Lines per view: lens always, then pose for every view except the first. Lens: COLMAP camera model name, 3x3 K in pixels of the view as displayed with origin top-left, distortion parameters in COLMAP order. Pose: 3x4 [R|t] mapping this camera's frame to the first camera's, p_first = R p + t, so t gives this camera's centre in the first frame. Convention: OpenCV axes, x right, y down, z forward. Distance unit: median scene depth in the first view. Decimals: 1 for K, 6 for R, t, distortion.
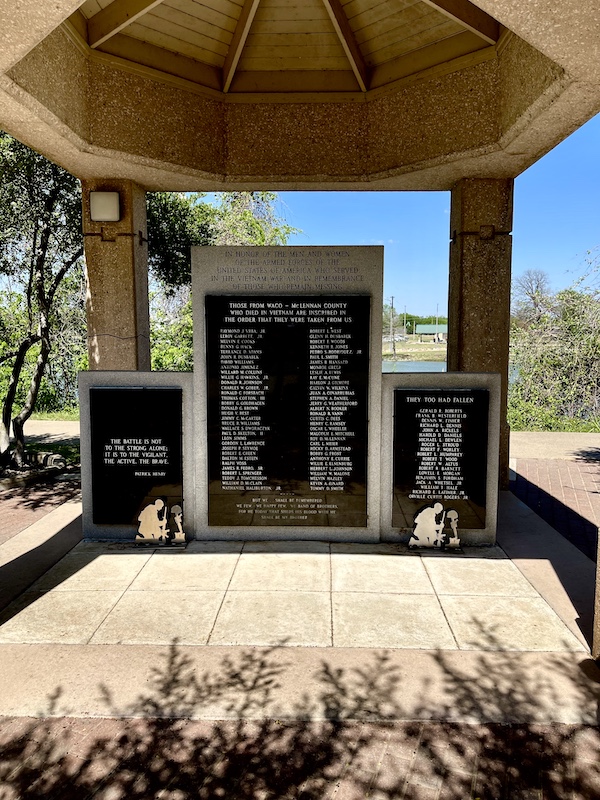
lens RADIAL K [[519.5, 0, 300.7], [0, 519.5, 398.2], [0, 0, 1]] dist [-0.003147, -0.021443]
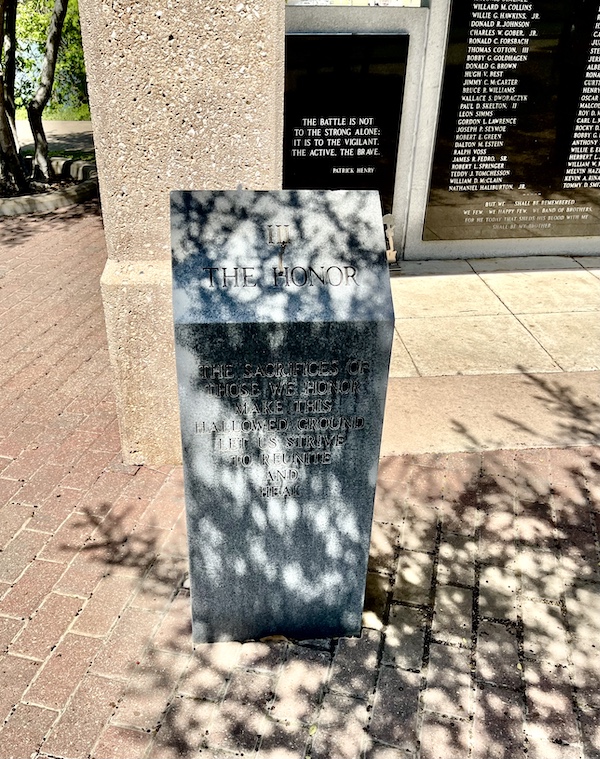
lens RADIAL K [[658.5, 0, 297.4], [0, 658.5, 384.5], [0, 0, 1]] dist [0.066247, -0.116033]
pose [[0.996485, -0.045424, 0.070384, -0.449167], [0.013109, 0.914420, 0.404554, 0.044723], [-0.082737, -0.402210, 0.911802, 0.048185]]
